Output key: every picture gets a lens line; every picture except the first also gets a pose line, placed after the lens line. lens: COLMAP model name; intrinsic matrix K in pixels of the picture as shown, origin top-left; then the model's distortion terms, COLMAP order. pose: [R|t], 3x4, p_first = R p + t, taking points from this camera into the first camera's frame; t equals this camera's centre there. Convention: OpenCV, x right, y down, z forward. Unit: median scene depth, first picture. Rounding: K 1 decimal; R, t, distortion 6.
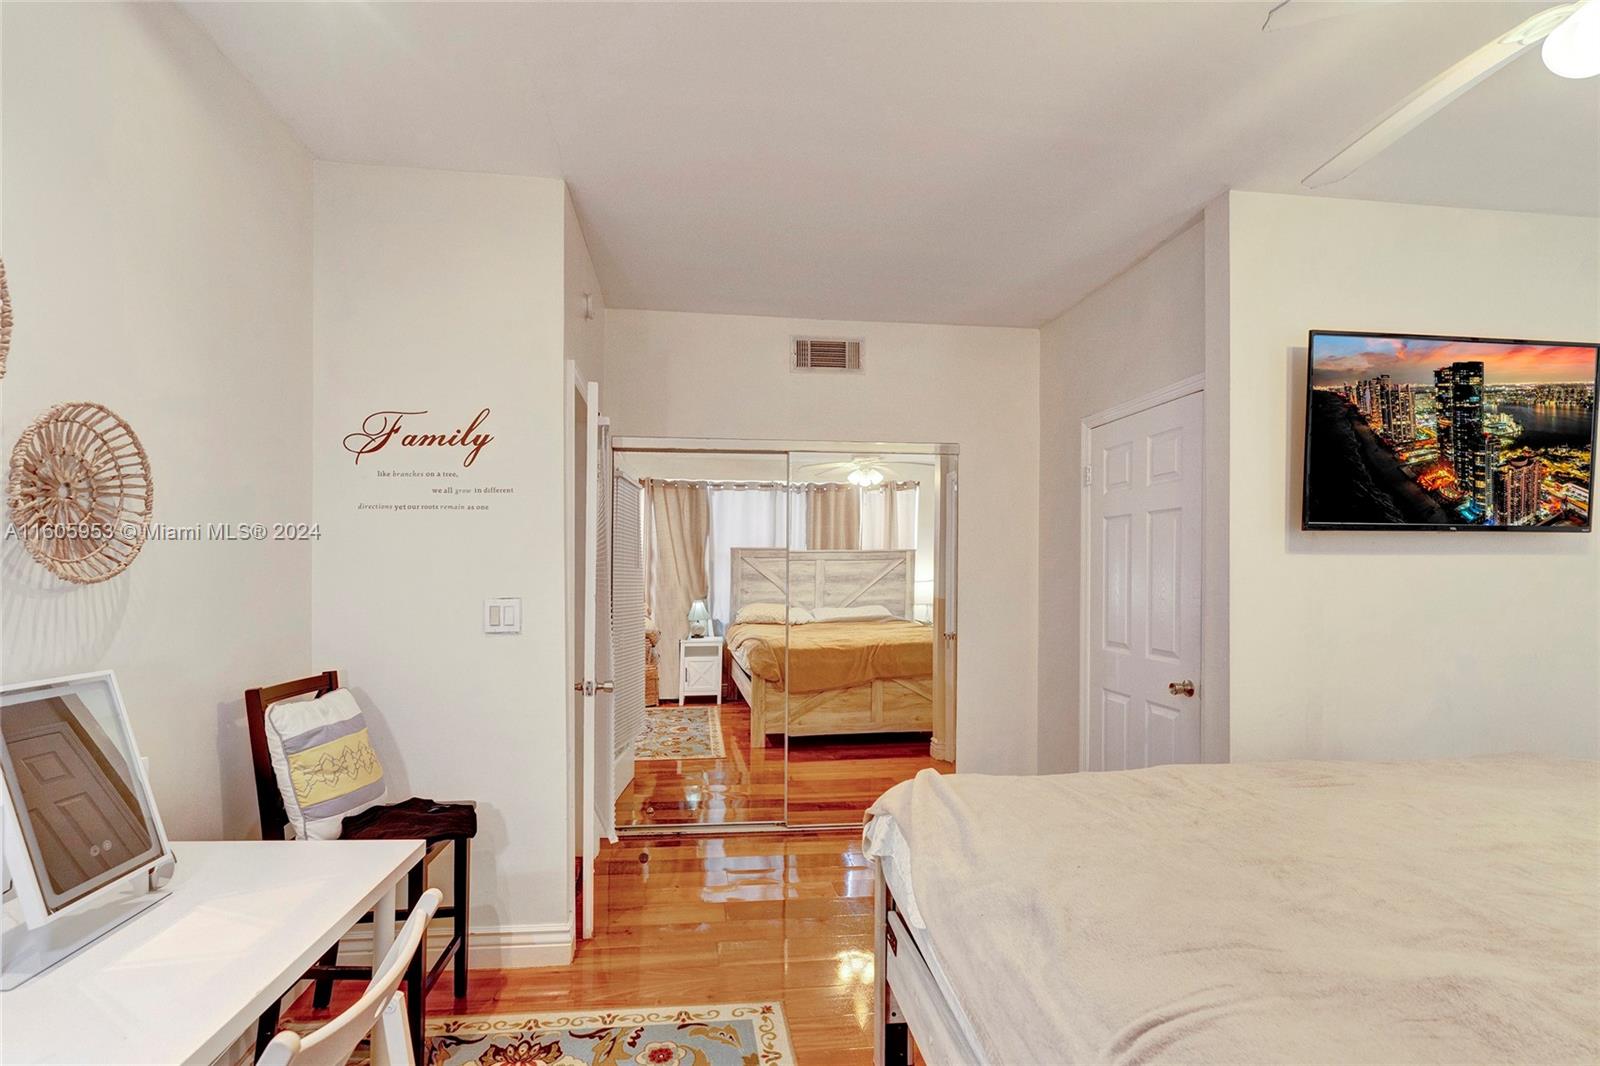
lens RADIAL K [[759.6, 0, 754.3], [0, 759.6, 567.5], [0, 0, 1]] dist [-0.002171, -0.001269]
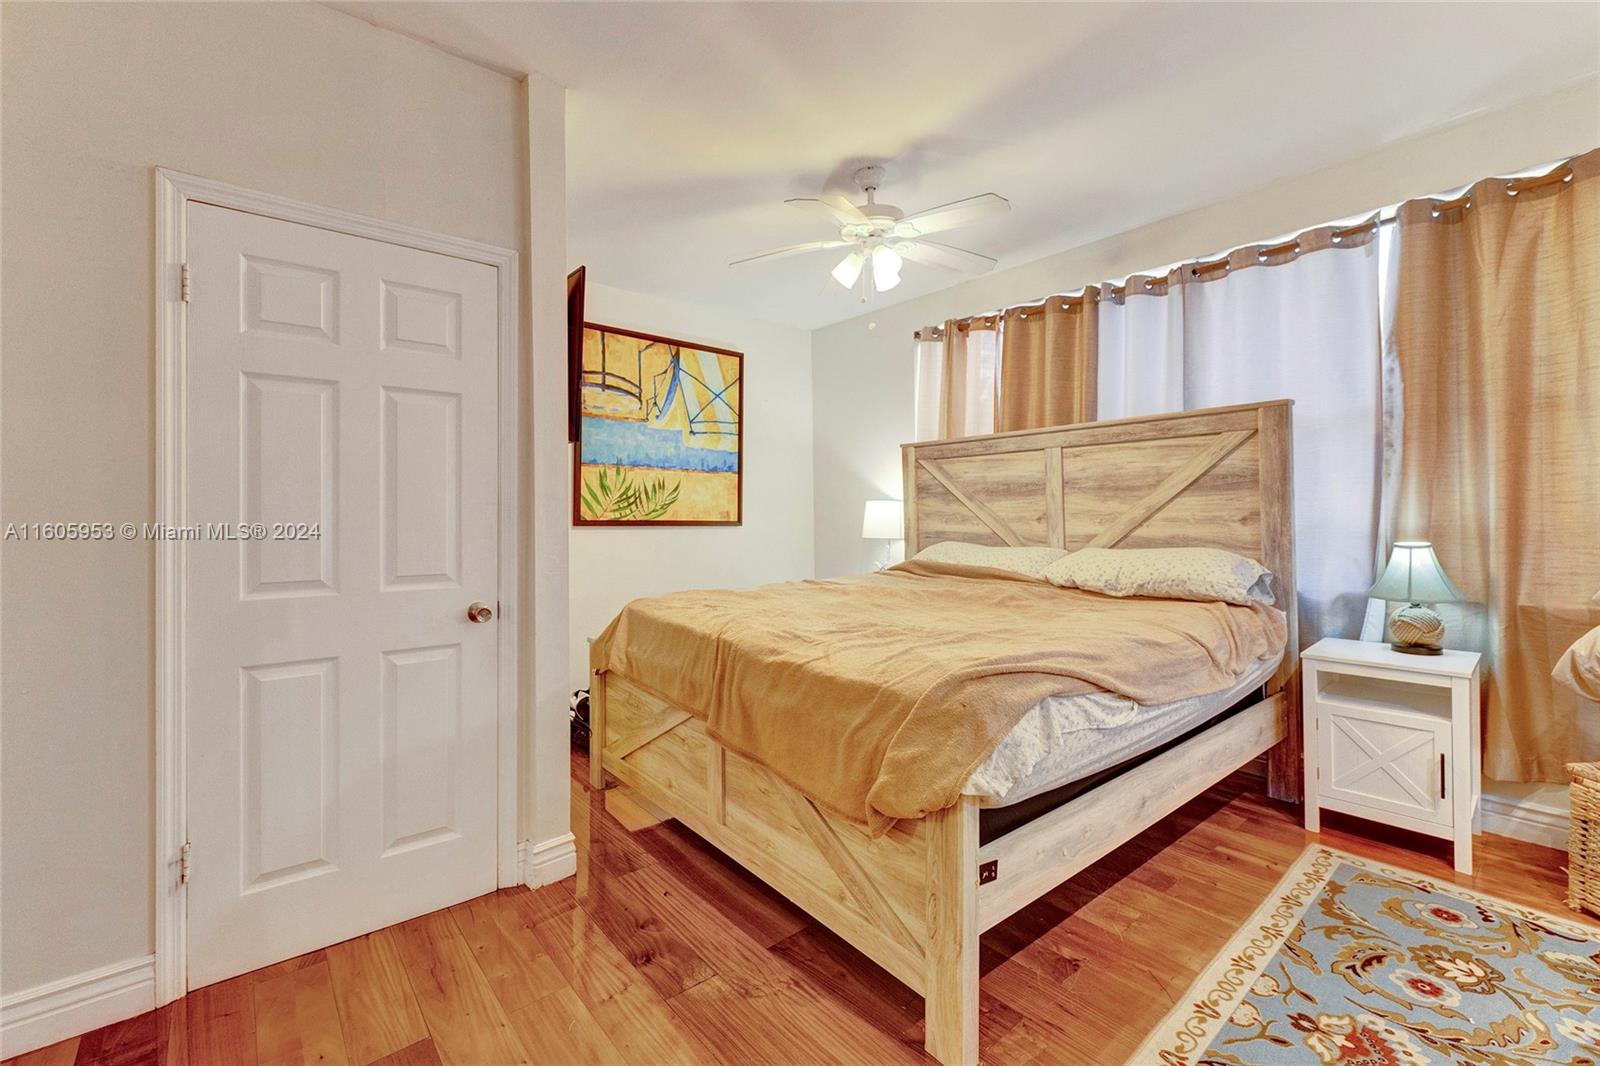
lens RADIAL K [[672.1, 0, 784.3], [0, 672.1, 515.3], [0, 0, 1]] dist [0.000220, 0.000167]
pose [[-0.551120, -0.002350, 0.834423, -0.251927], [-0.000514, 0.999997, 0.002477, 0.054132], [-0.834426, 0.000937, -0.551119, 1.221543]]
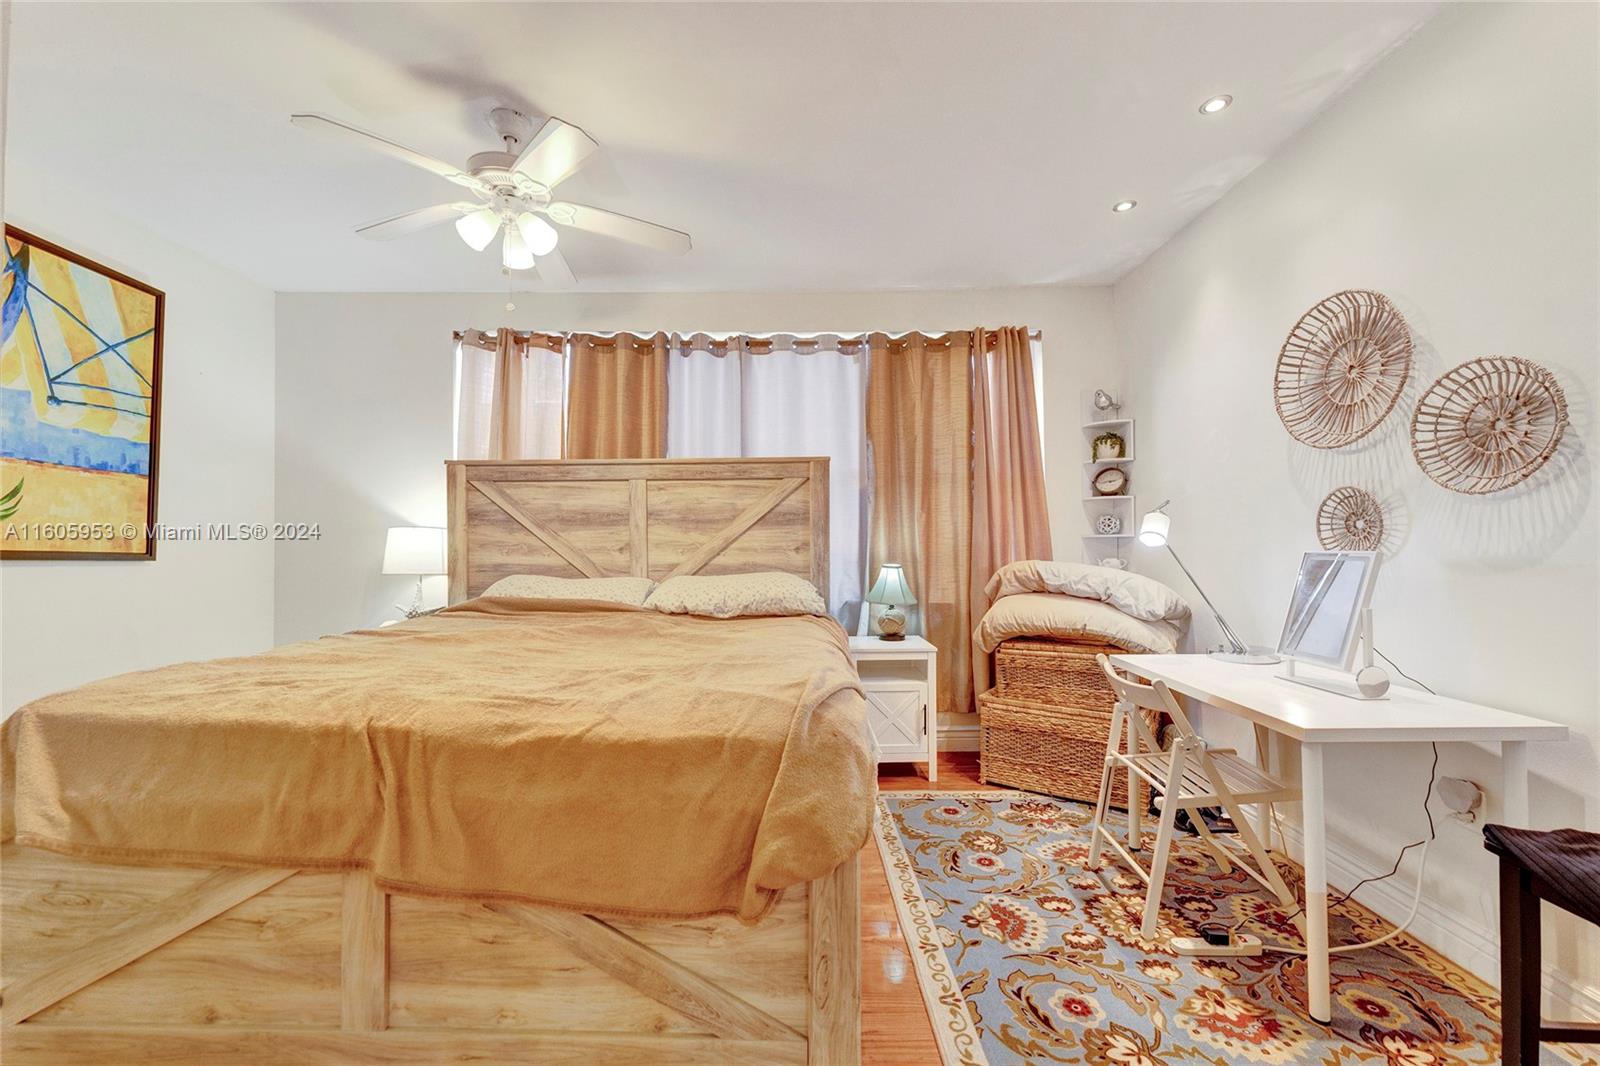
lens RADIAL K [[635.6, 0, 794.0], [0, 635.6, 539.7], [0, 0, 1]] dist [0.000948, -0.000410]
pose [[-0.994070, 0.000207, 0.108744, 0.121029], [-0.002332, 0.999728, -0.023219, 0.074914], [-0.108719, -0.023335, -0.993799, 1.285775]]
